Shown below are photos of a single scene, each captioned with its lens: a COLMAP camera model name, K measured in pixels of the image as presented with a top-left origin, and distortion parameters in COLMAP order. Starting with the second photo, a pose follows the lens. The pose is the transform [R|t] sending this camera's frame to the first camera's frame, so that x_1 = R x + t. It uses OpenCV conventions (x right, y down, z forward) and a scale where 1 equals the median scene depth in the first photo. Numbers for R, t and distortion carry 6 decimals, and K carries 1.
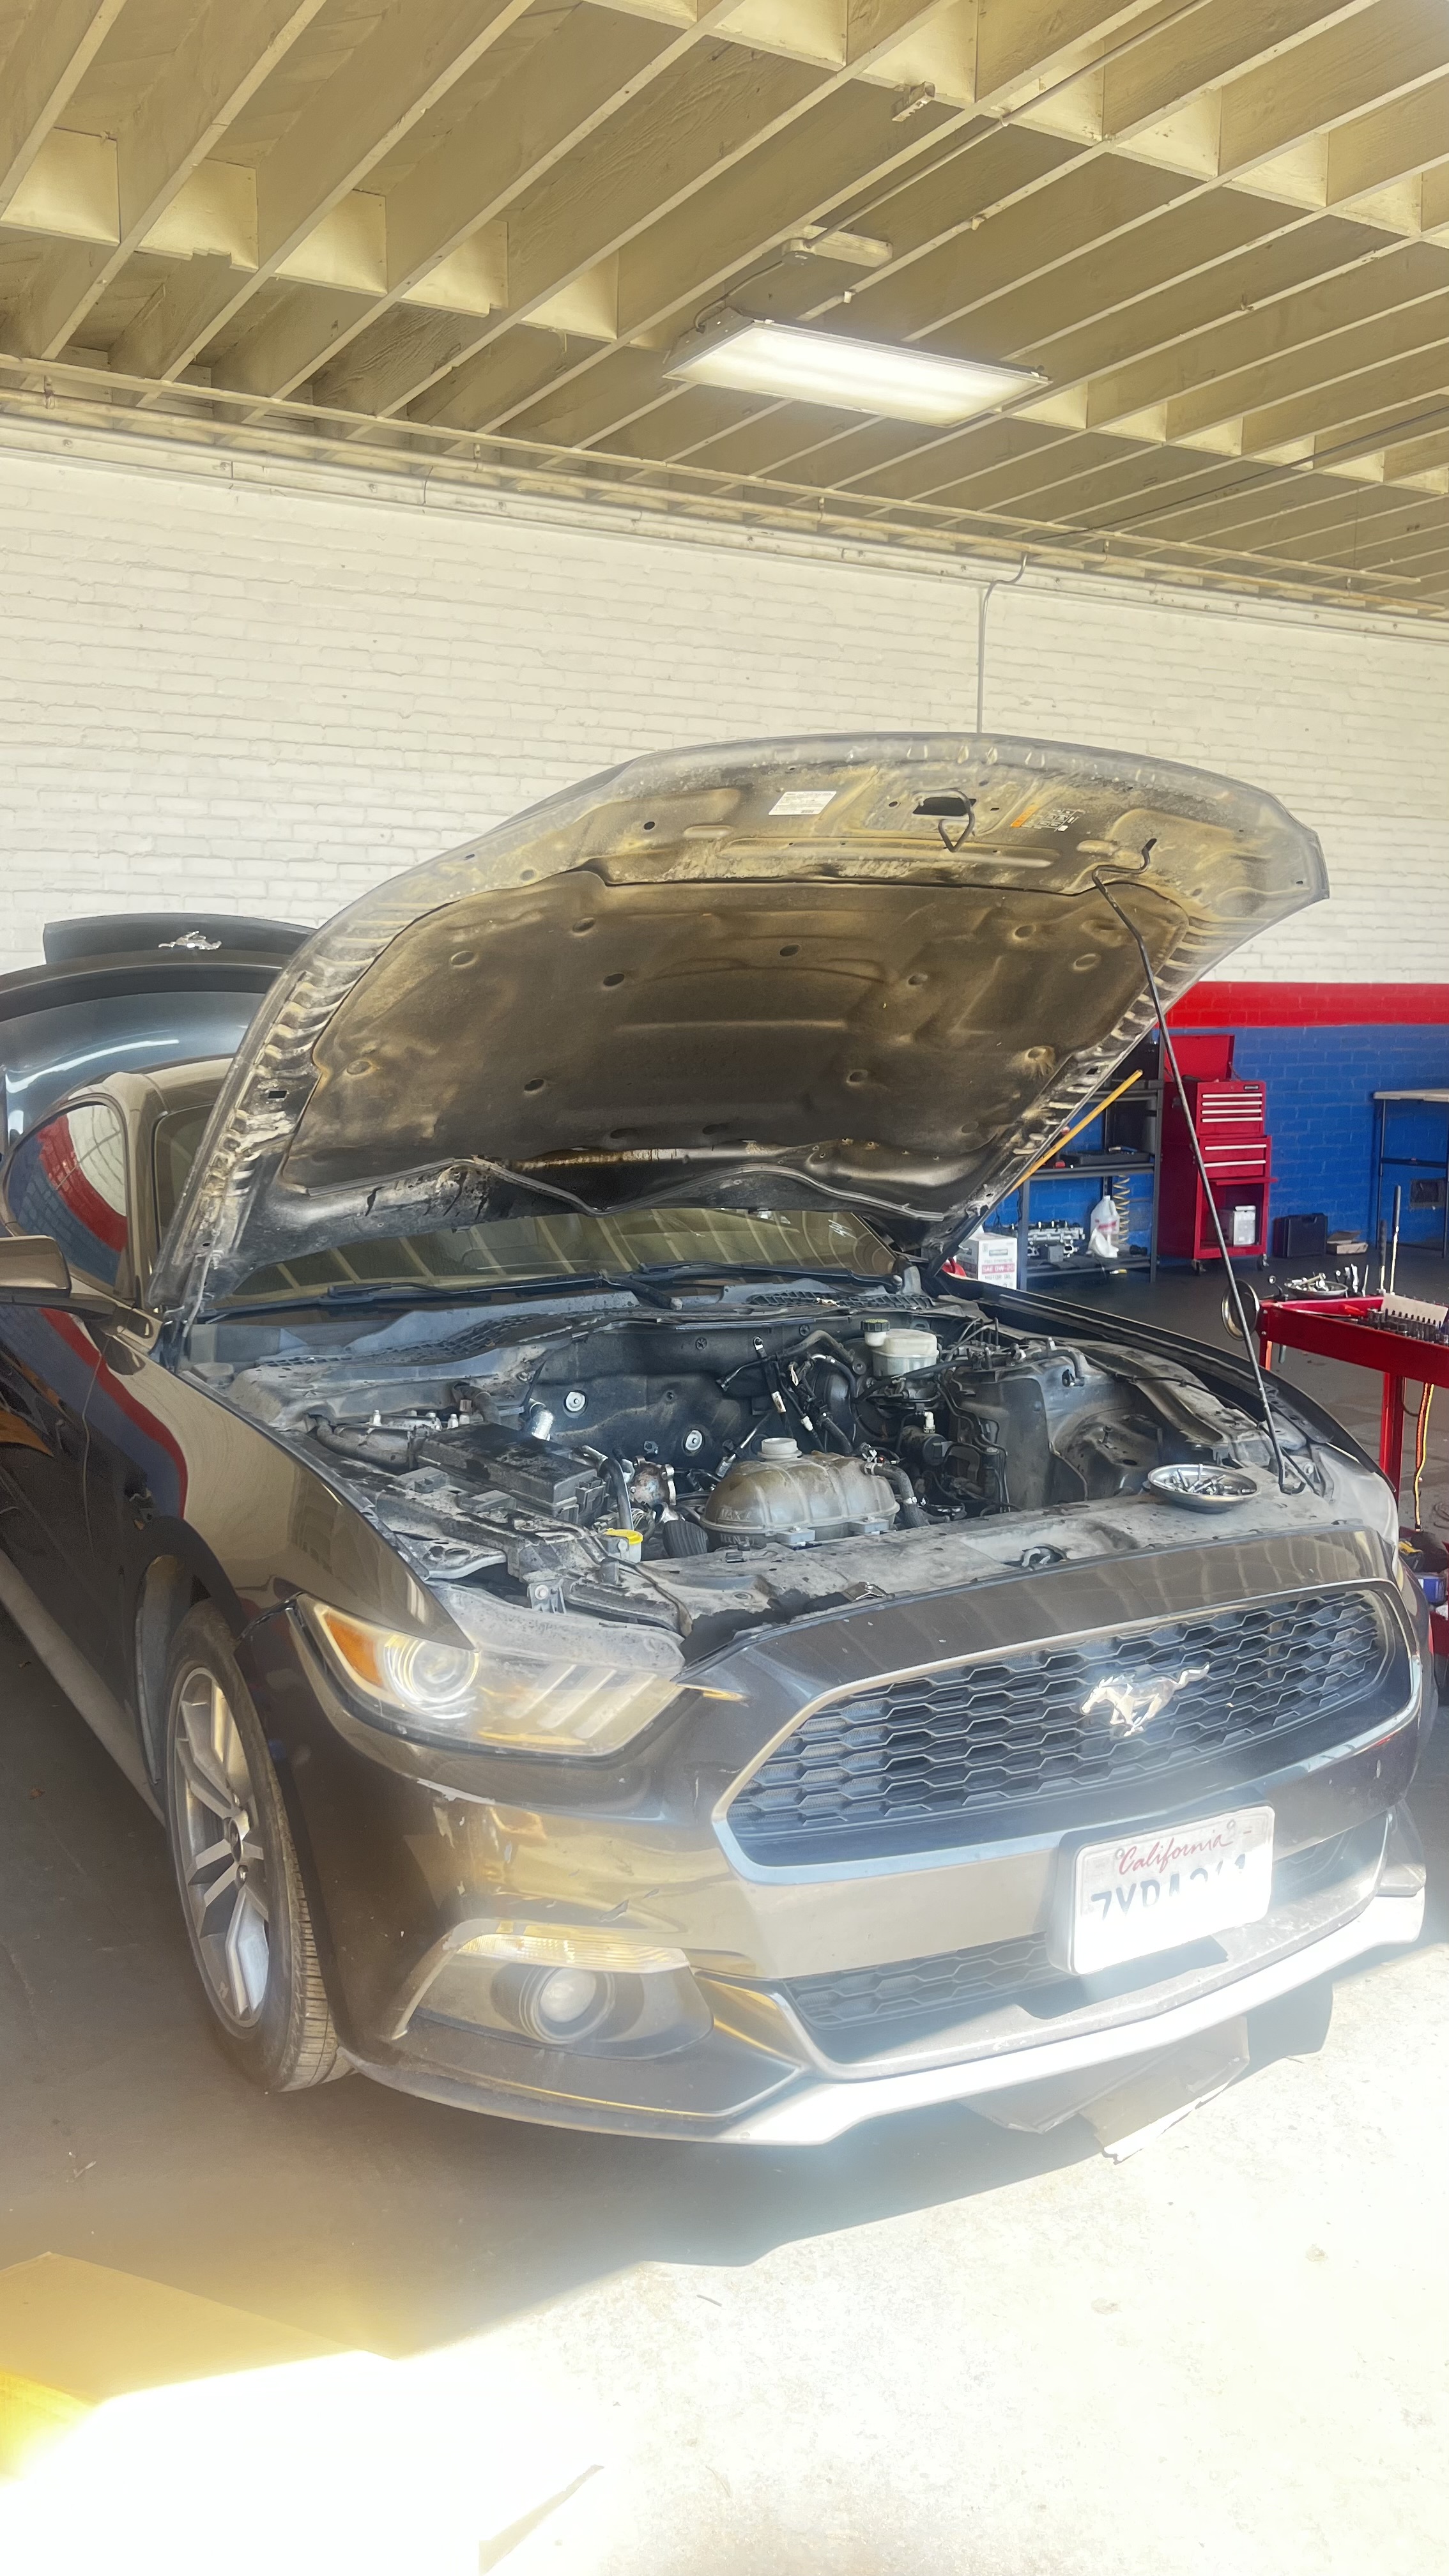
lens RADIAL K [[1946.6, 0, 724.5], [0, 1946.6, 1288.0], [0, 0, 1]] dist [0.066561, -0.105704]
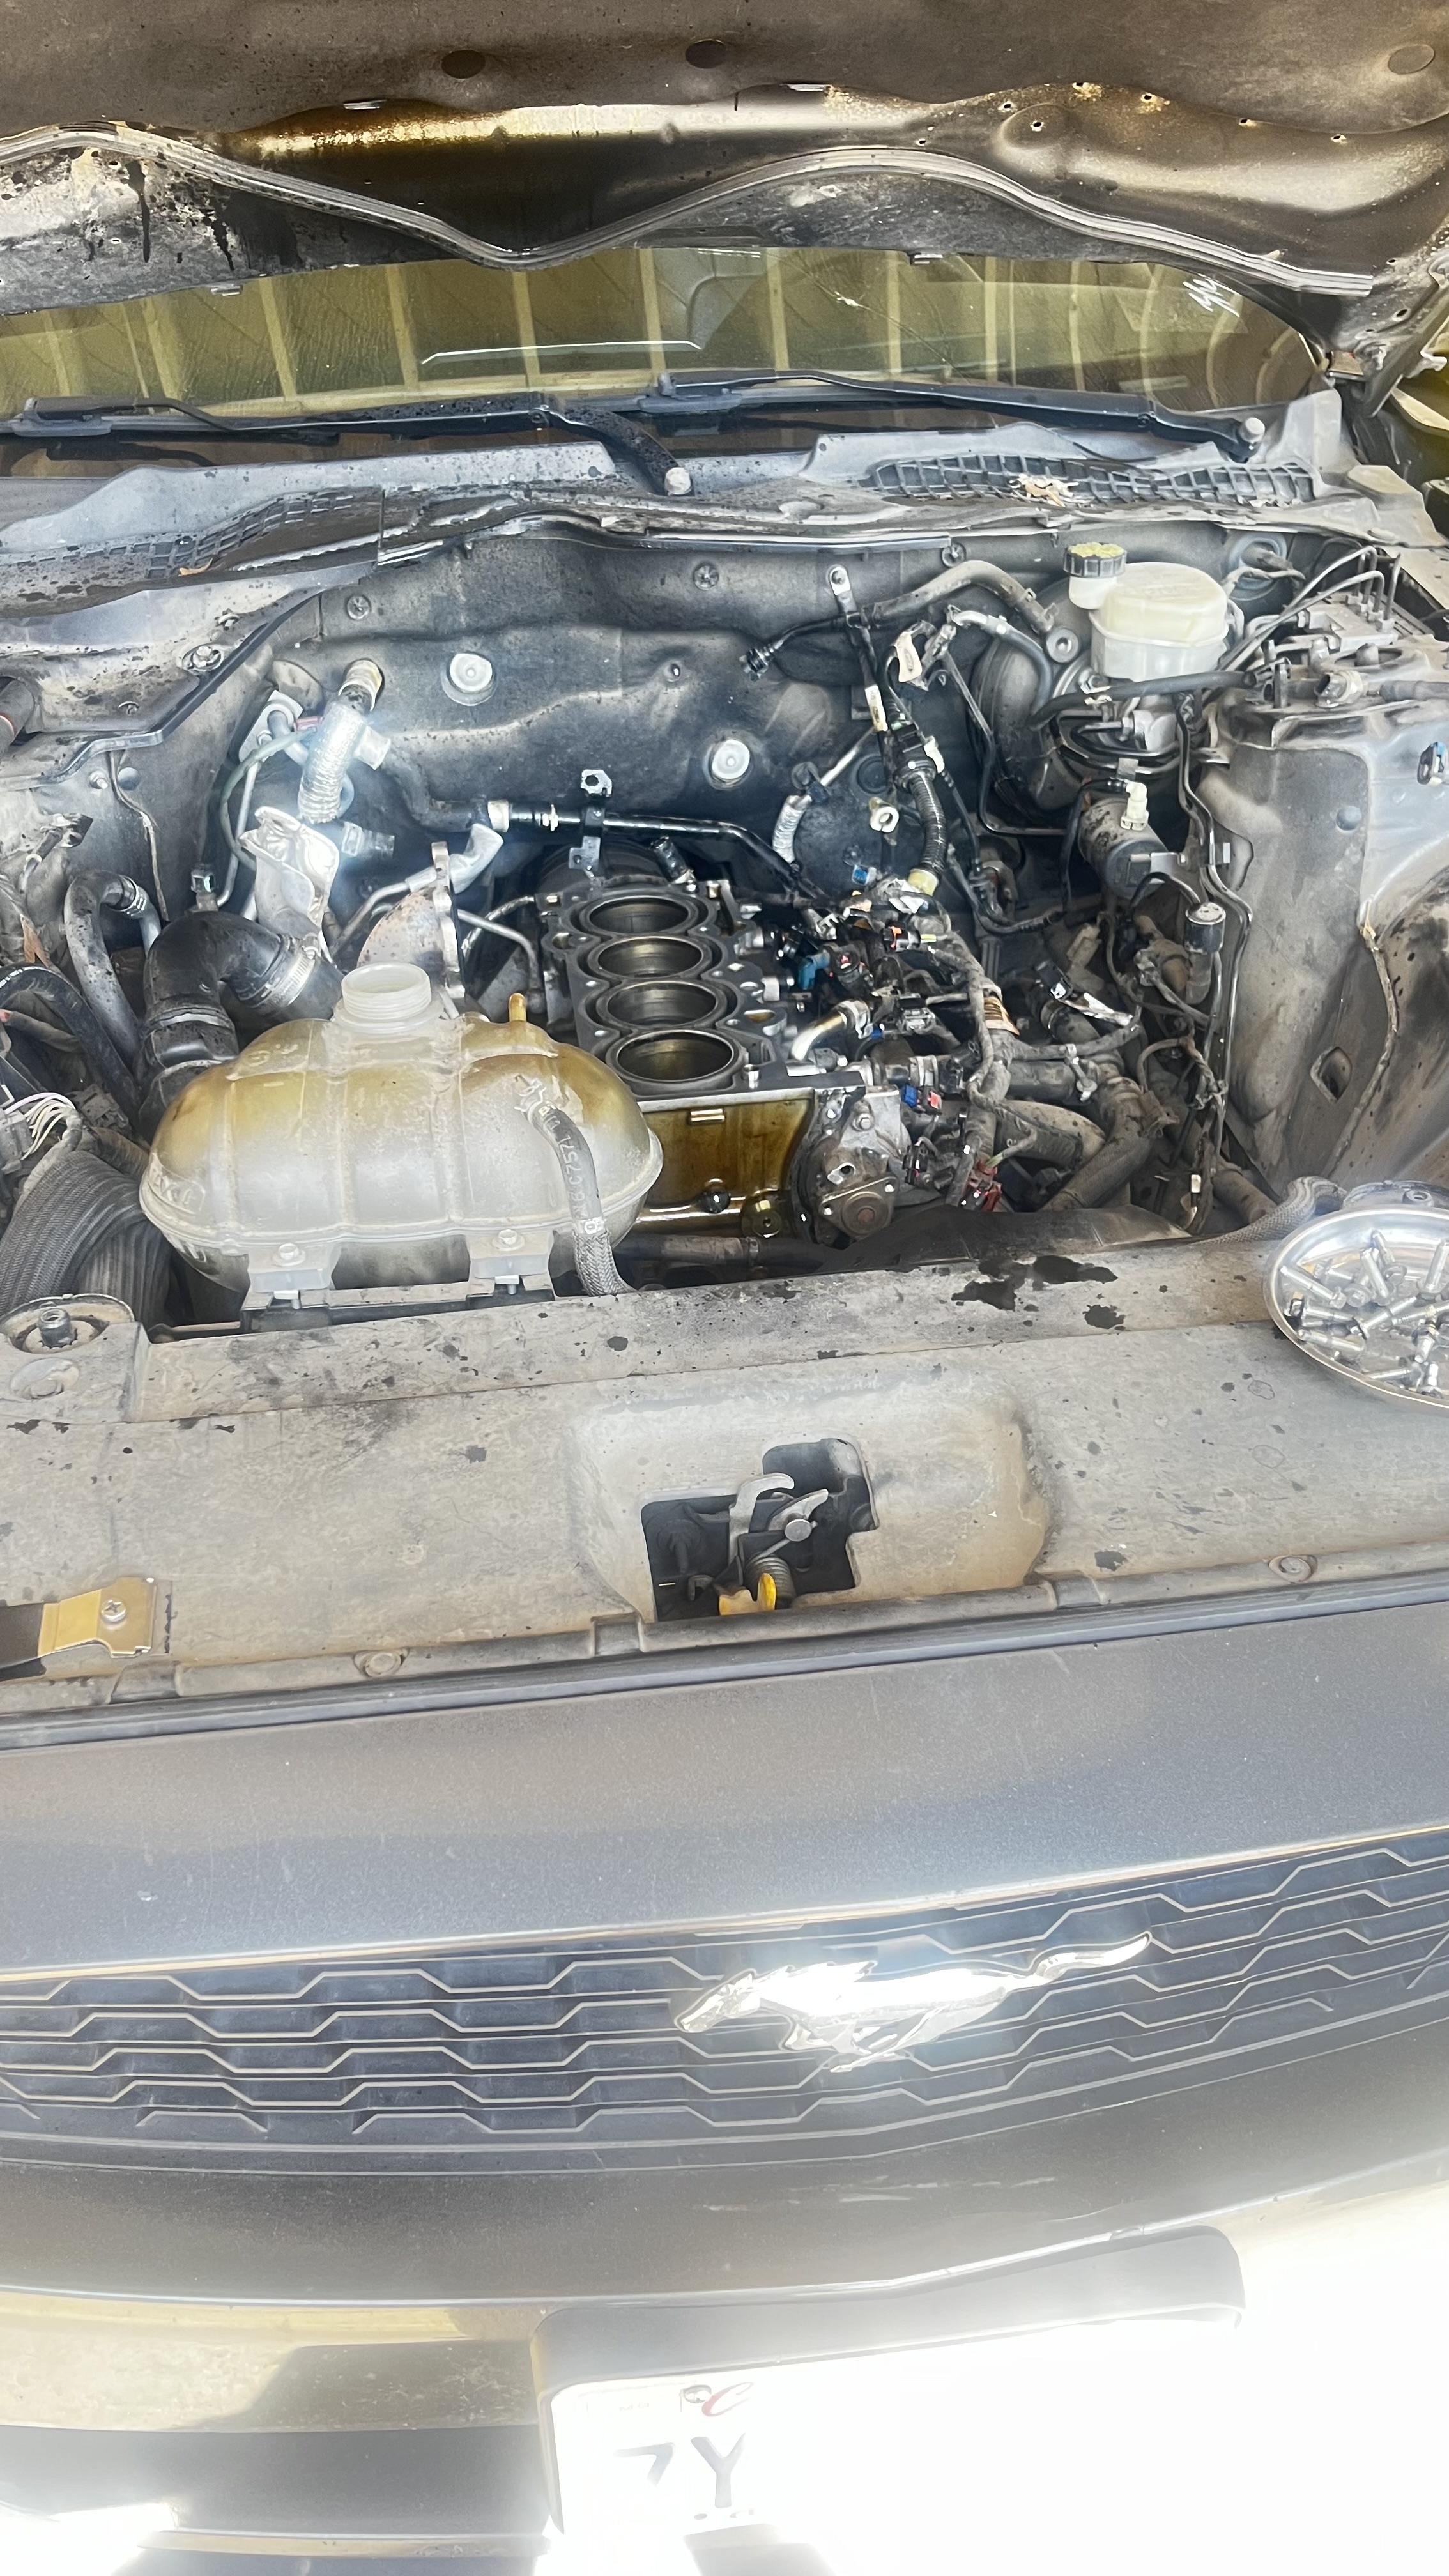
lens RADIAL K [[1946.6, 0, 724.5], [0, 1946.6, 1288.0], [0, 0, 1]] dist [0.066561, -0.105704]
pose [[0.922709, 0.213117, -0.321230, 0.185940], [-0.037413, 0.878862, 0.475606, -0.047741], [0.383677, -0.426828, 0.818908, 0.520341]]
